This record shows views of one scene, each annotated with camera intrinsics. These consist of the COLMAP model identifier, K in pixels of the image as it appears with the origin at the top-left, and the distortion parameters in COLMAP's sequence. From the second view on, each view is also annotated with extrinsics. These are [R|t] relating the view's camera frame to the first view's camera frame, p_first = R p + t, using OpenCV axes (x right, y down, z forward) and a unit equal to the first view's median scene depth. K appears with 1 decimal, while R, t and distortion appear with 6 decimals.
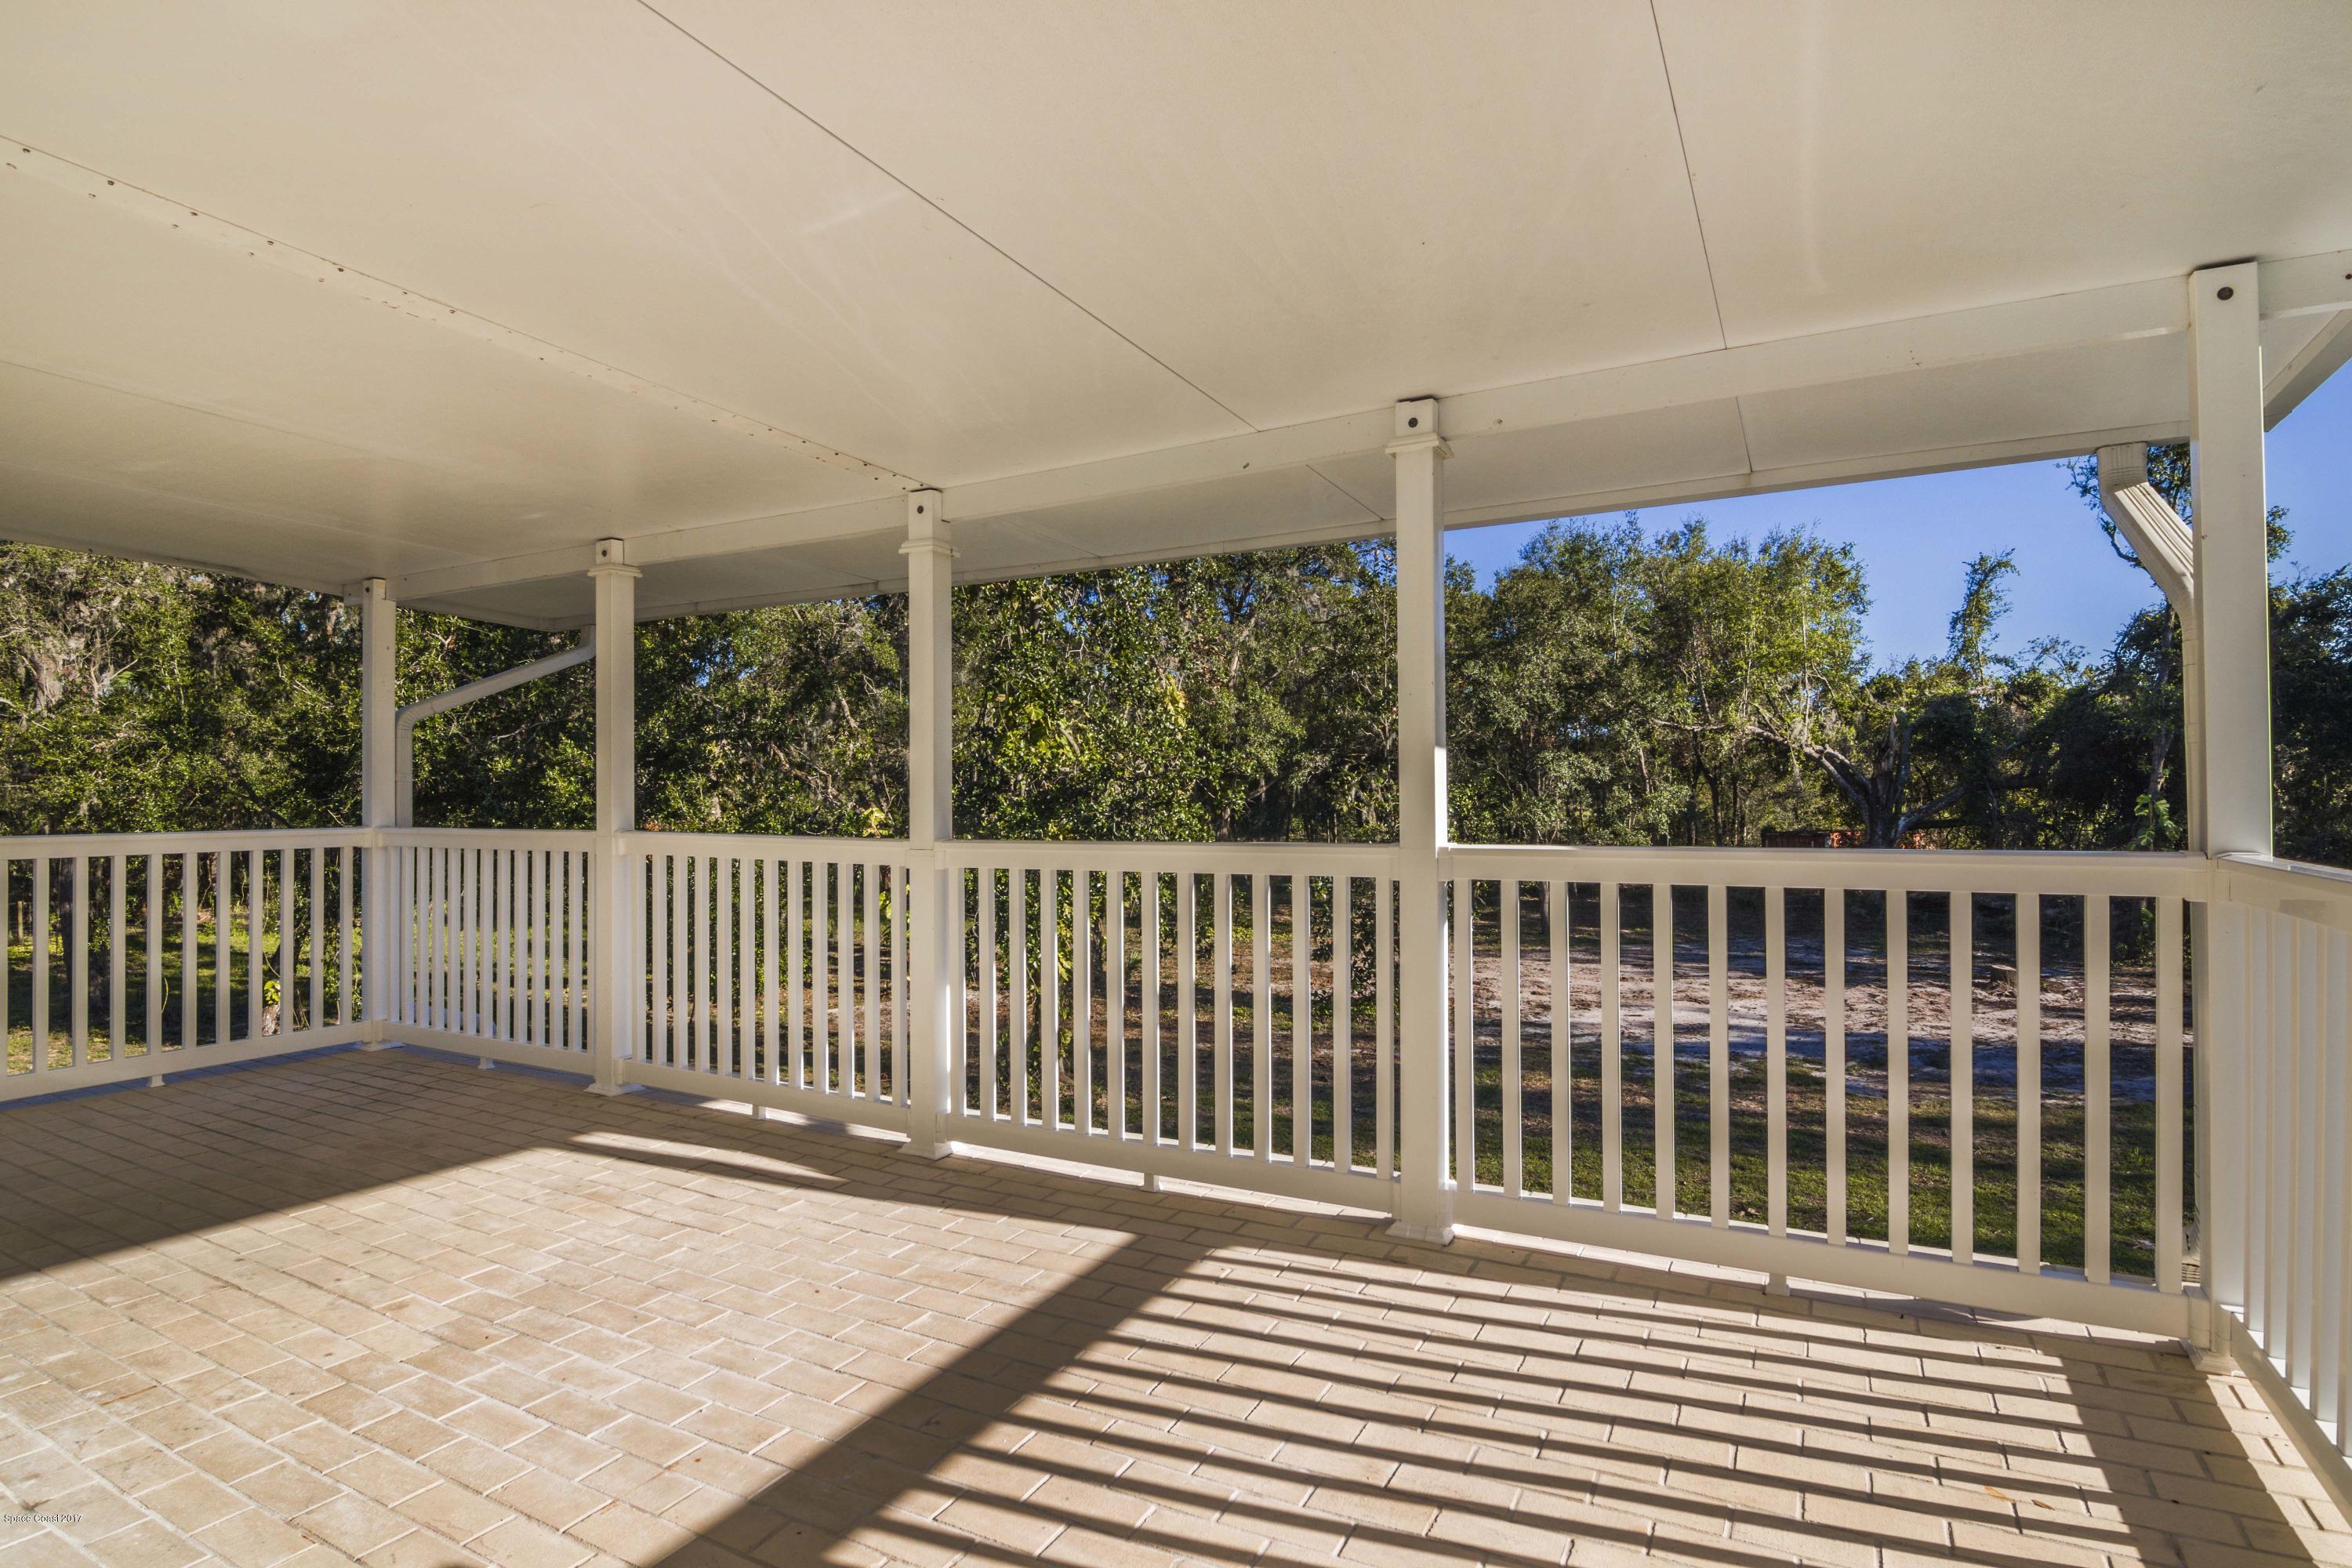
lens RADIAL K [[1223.6, 0, 1256.5], [0, 1223.6, 795.6], [0, 0, 1]] dist [0.001162, 0.000026]
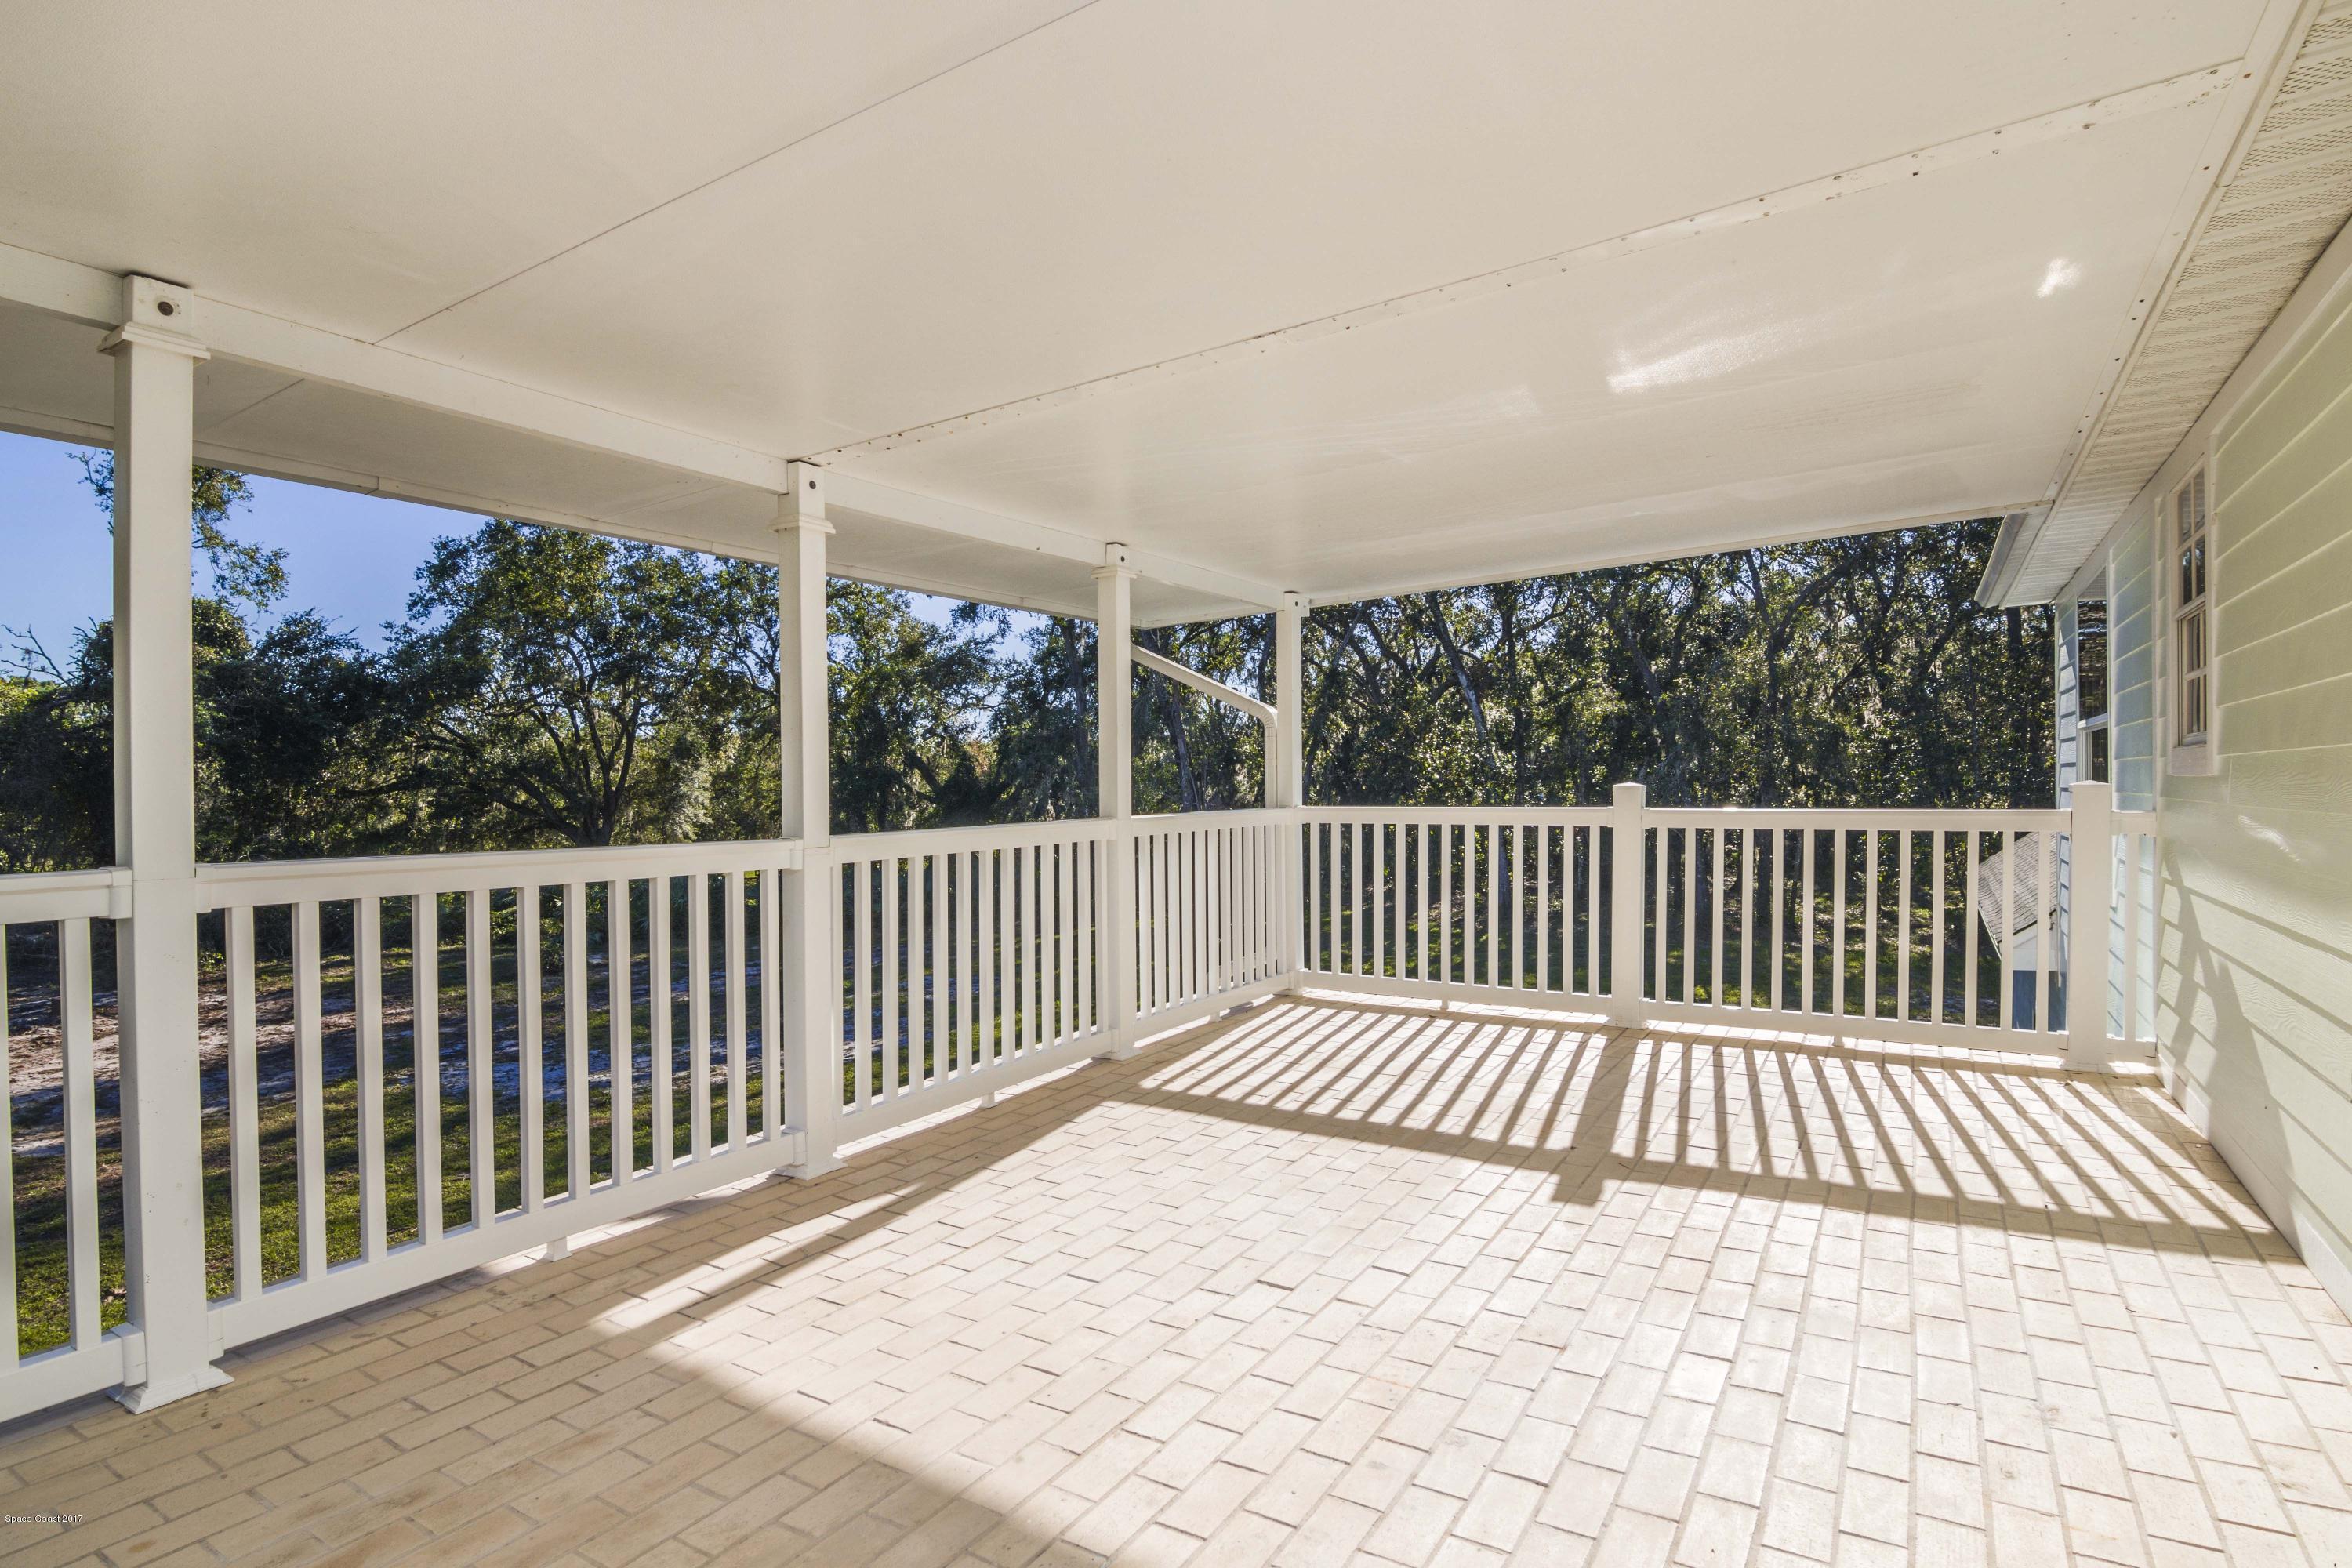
lens RADIAL K [[1178.1, 0, 1193.2], [0, 1178.1, 786.2], [0, 0, 1]] dist [0.000461, -0.018572]
pose [[0.118071, 0.006426, 0.992984, -0.103313], [0.015493, 0.999845, -0.008312, 0.000696], [-0.992884, 0.016365, 0.117954, 0.052796]]
